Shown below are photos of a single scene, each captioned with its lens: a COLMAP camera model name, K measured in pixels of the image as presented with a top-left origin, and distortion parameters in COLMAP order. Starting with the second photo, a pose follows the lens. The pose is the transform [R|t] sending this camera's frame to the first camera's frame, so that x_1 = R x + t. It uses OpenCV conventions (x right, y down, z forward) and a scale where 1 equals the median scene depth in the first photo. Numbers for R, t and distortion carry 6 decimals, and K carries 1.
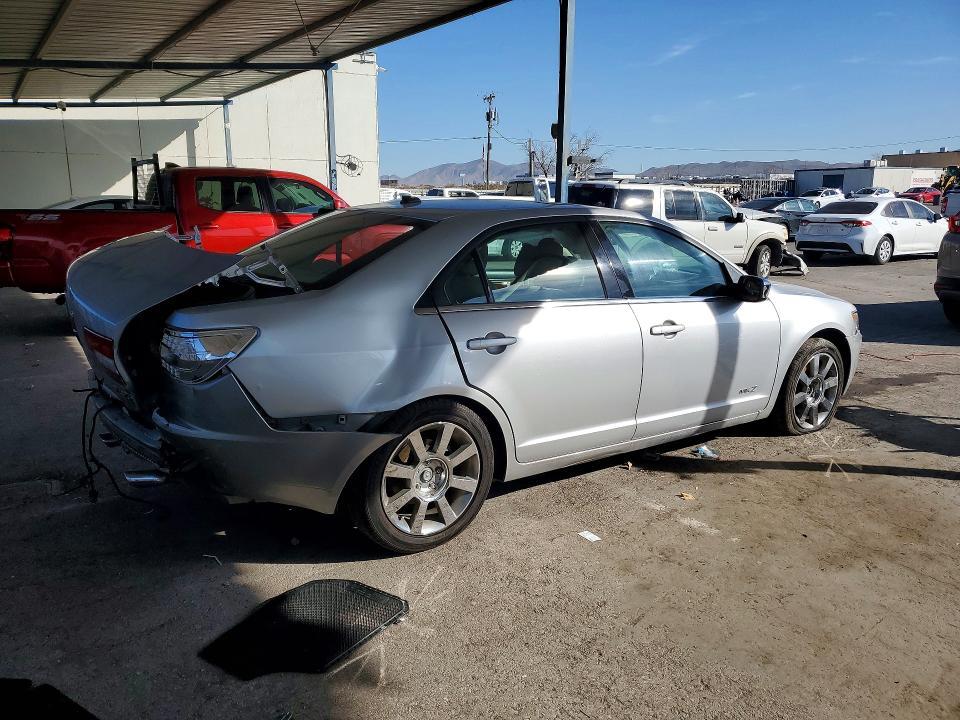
lens RADIAL K [[713.4, 0, 480.0], [0, 713.4, 360.0], [0, 0, 1]] dist [0.066712, -0.077173]
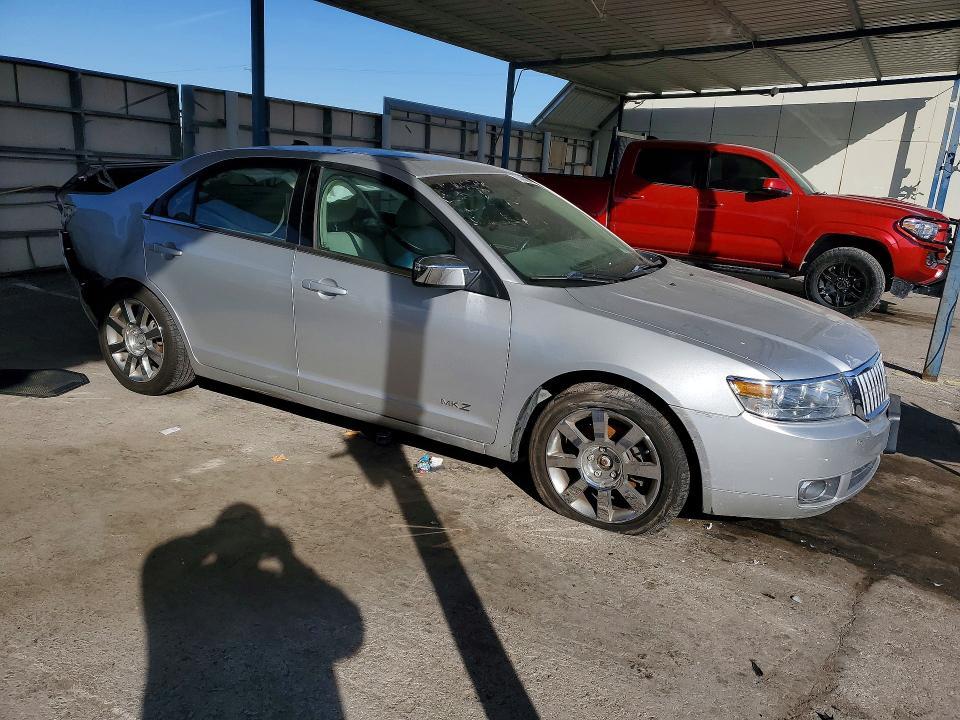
lens RADIAL K [[713.4, 0, 480.0], [0, 713.4, 360.0], [0, 0, 1]] dist [0.066712, -0.077173]
pose [[0.455543, 0.258933, -0.851724, 0.788285], [-0.252008, 0.955136, 0.155586, -0.095931], [0.853799, 0.143766, 0.500358, 0.498886]]
